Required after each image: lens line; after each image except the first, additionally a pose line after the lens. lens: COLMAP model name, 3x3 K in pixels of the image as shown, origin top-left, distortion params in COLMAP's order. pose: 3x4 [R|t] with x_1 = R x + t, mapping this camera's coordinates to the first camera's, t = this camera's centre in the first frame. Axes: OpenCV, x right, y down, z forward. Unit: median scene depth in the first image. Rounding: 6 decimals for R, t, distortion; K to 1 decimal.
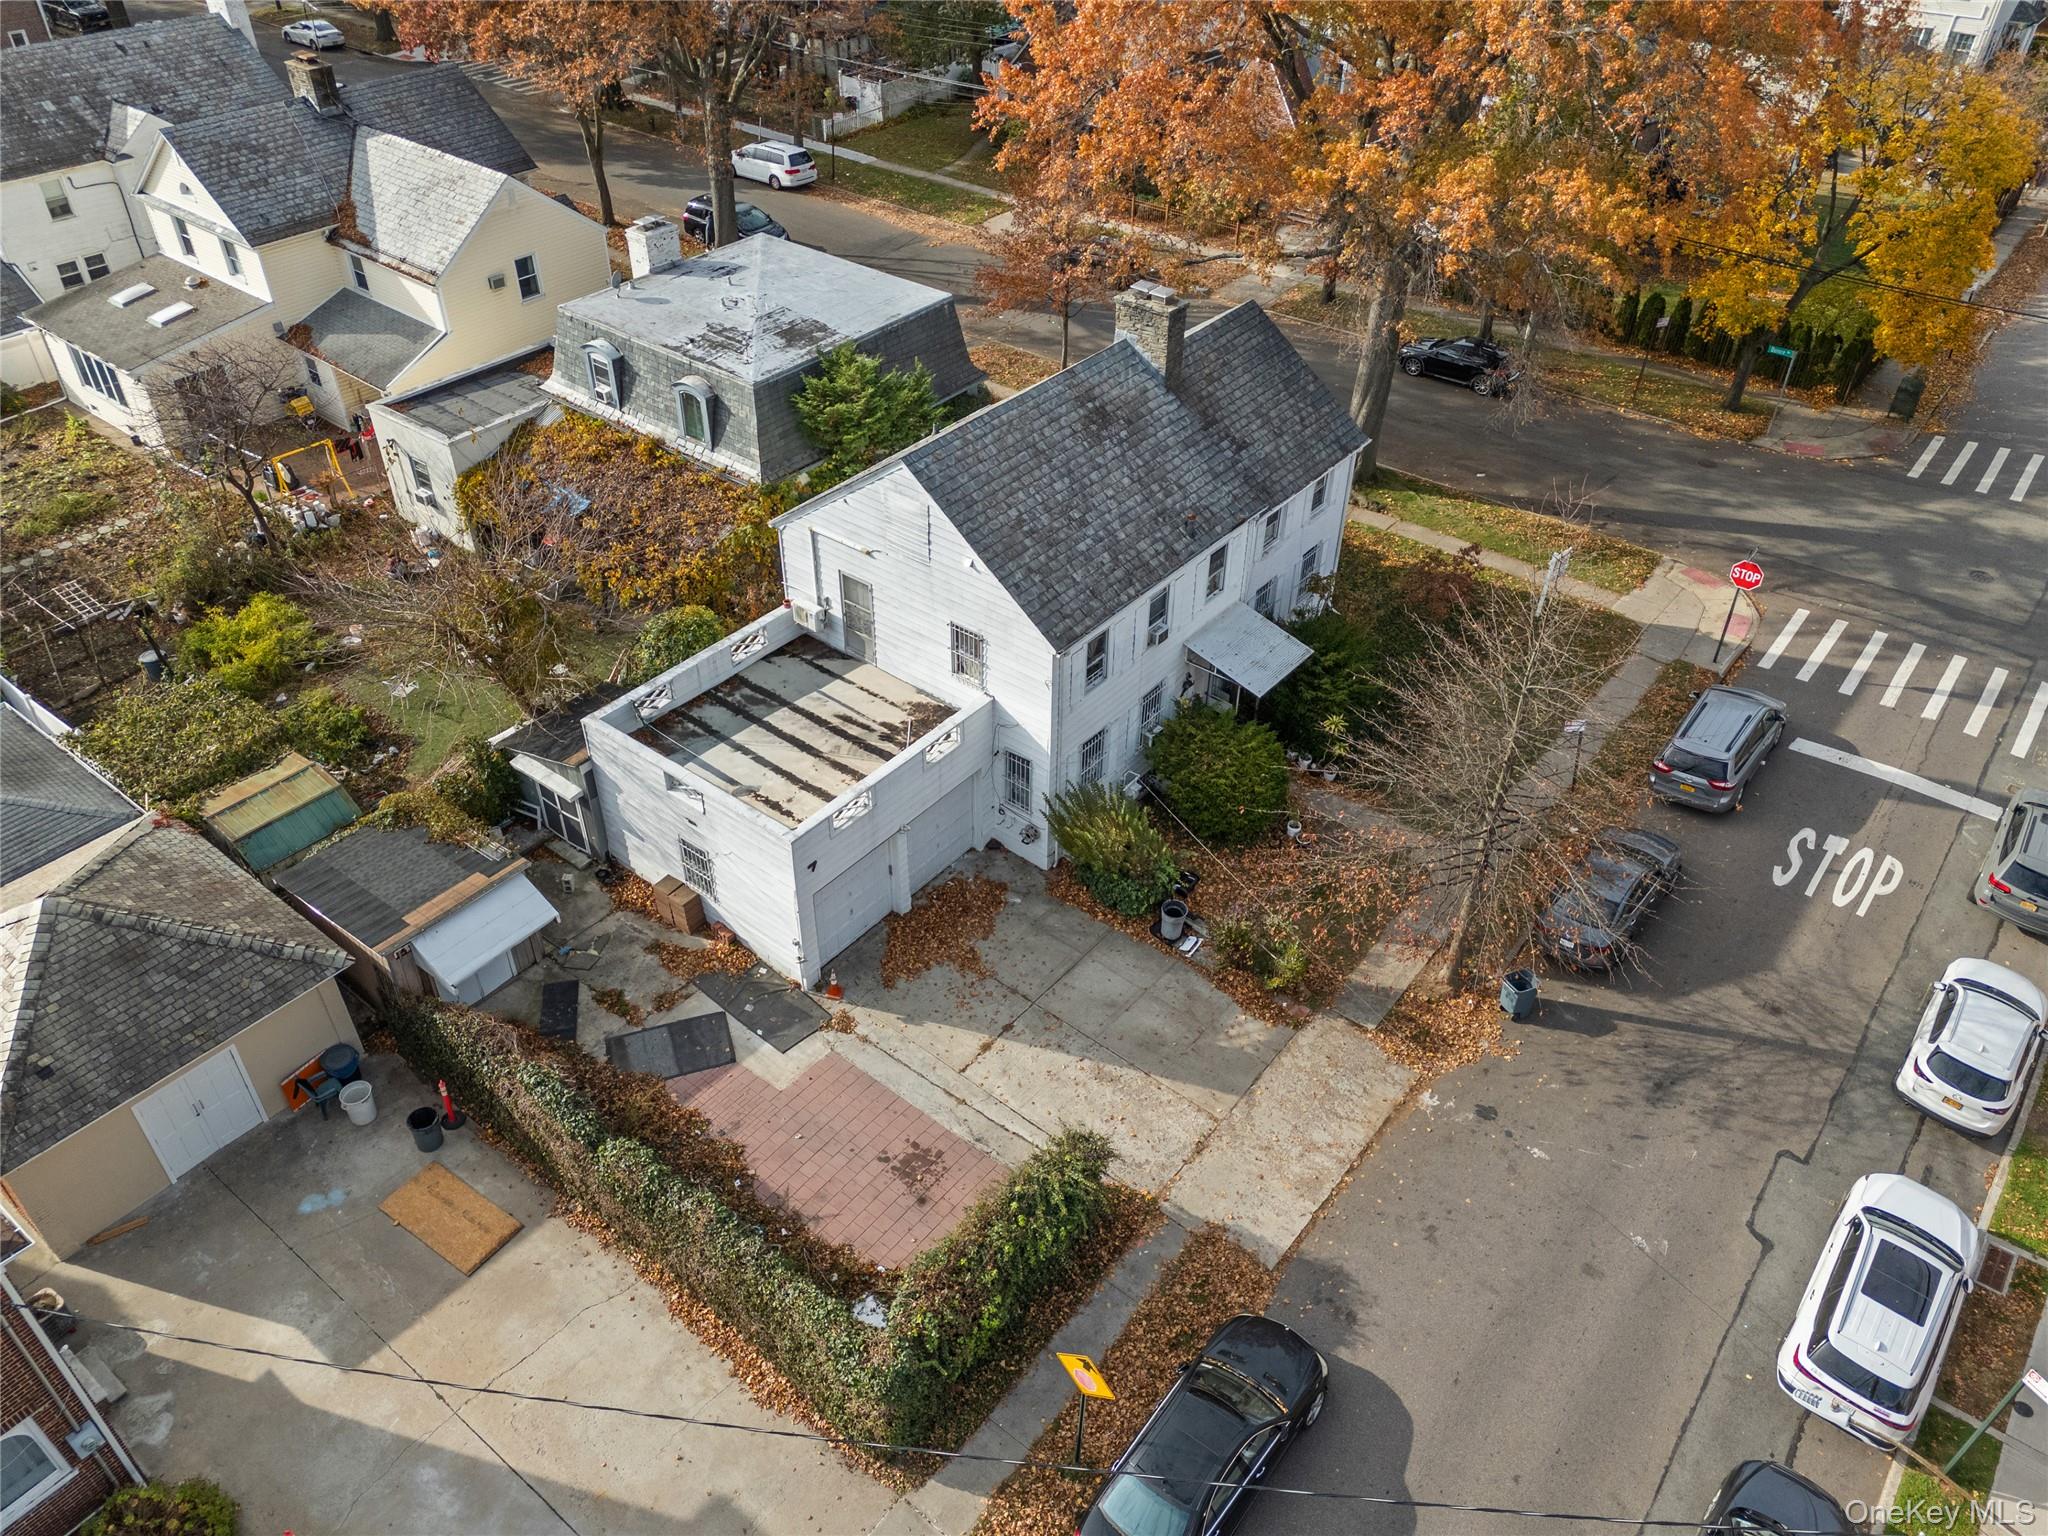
lens RADIAL K [[1497.0, 0, 1016.6], [0, 1497.0, 763.4], [0, 0, 1]] dist [0.078435, -0.076568]
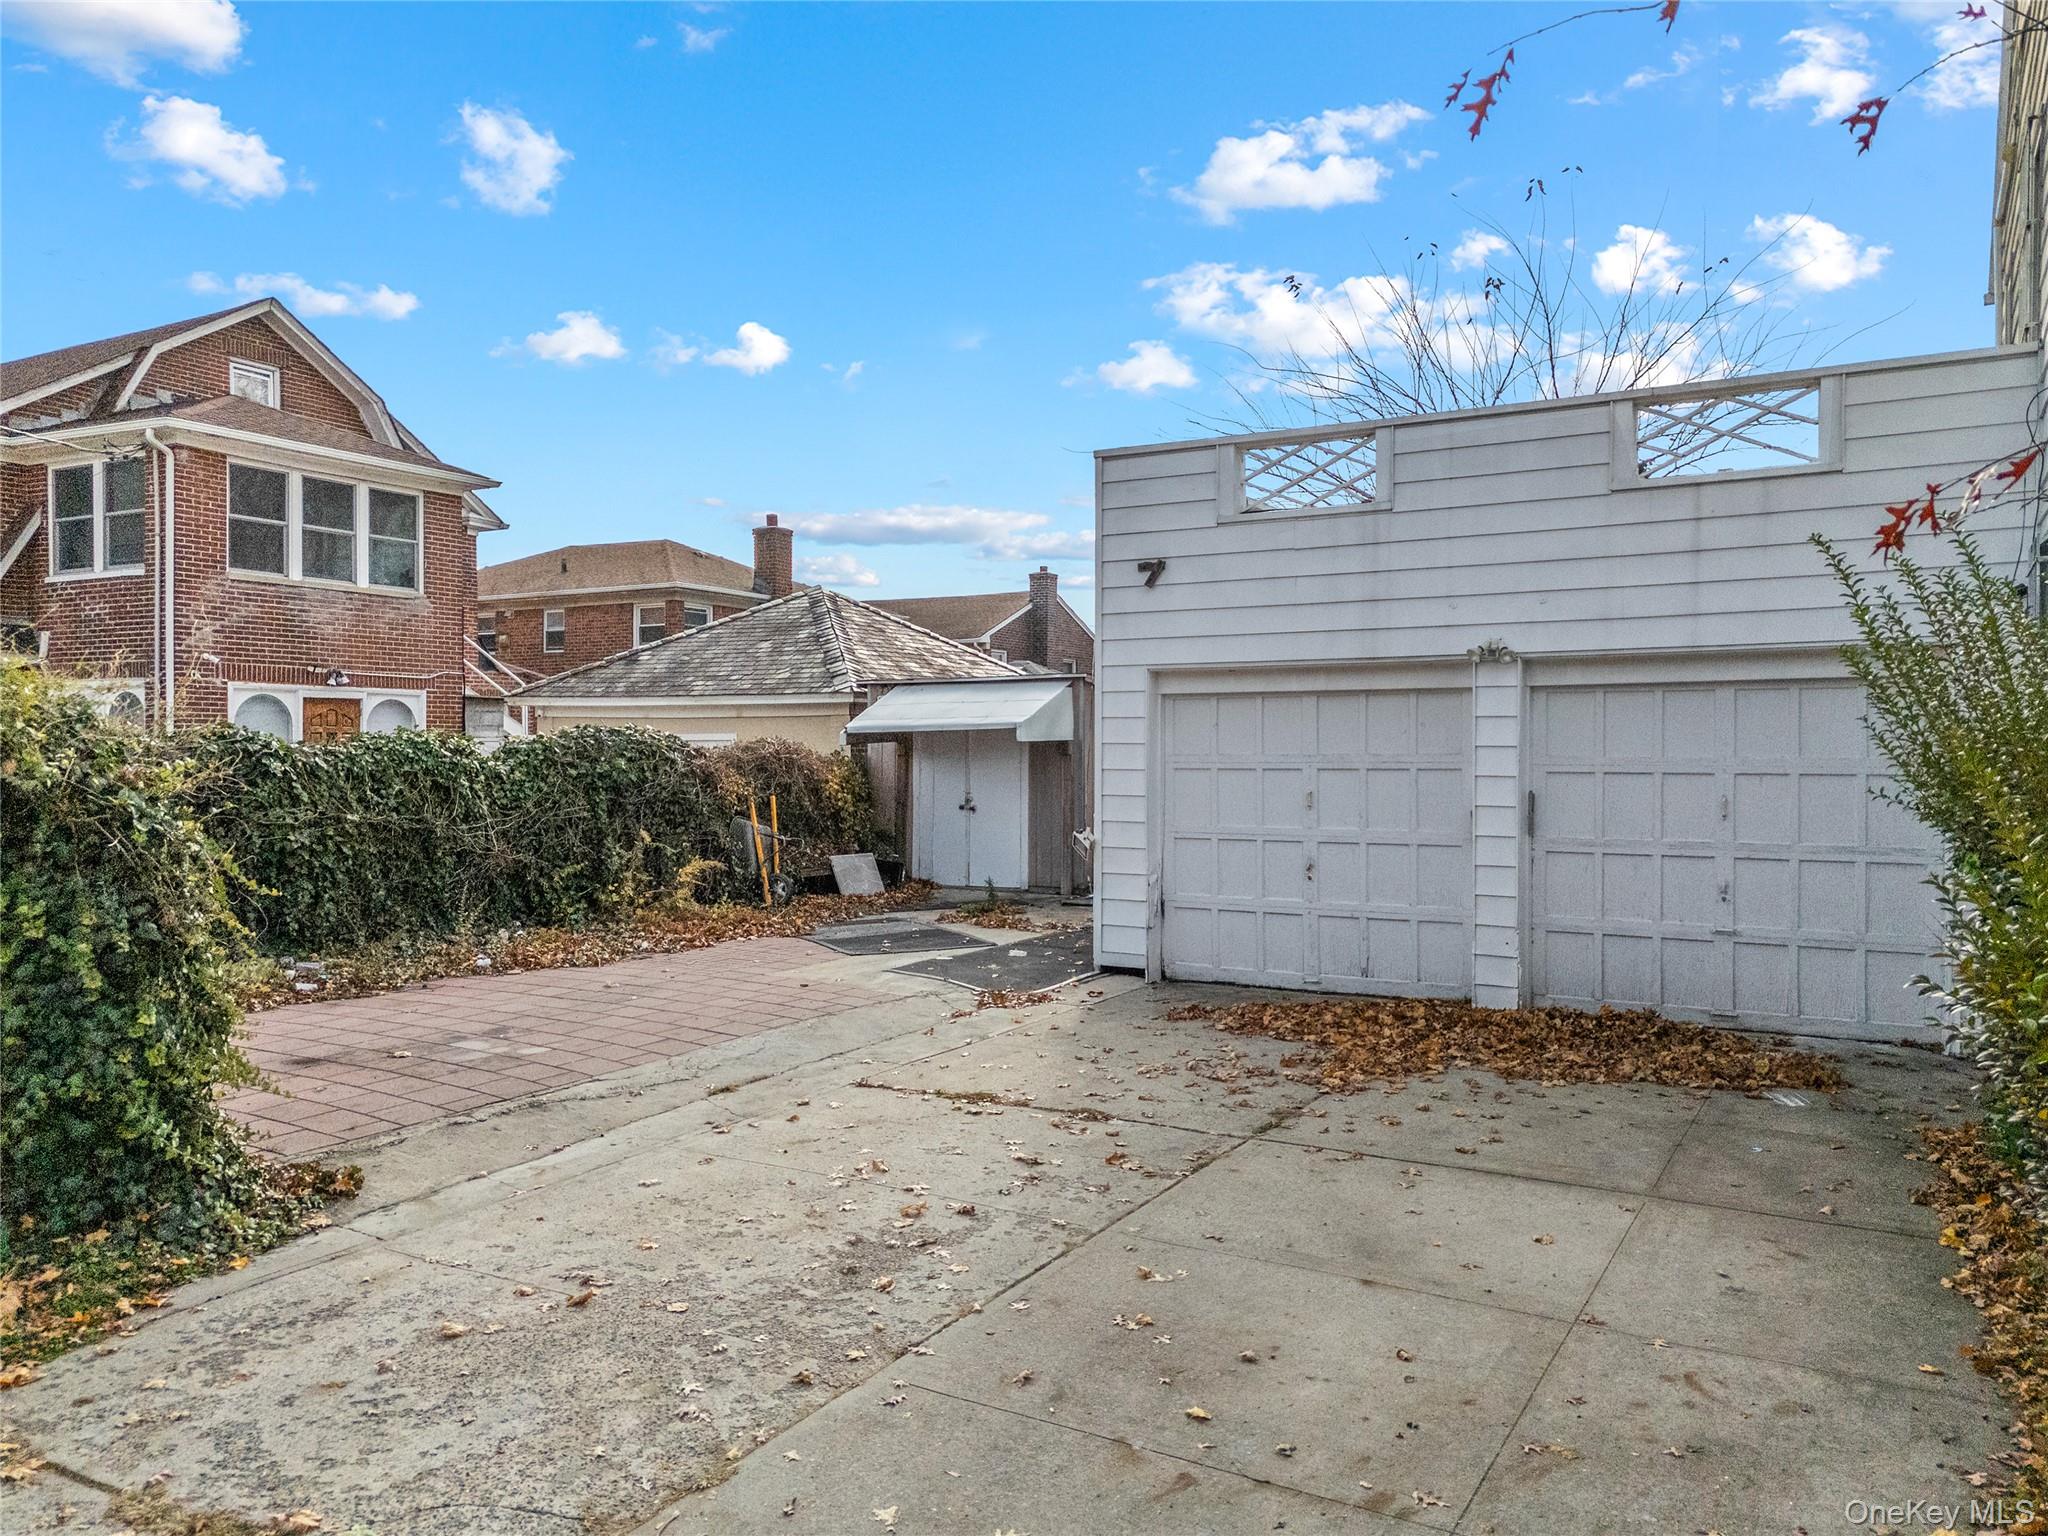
lens RADIAL K [[1521.1, 0, 1024.0], [0, 1521.1, 768.0], [0, 0, 1]] dist [0.104680, -0.119132]
pose [[0.150286, 0.000848, -0.988642, 0.224481], [-0.612241, 0.785254, -0.092395, 0.146812], [0.776257, 0.619173, 0.118532, 0.843722]]
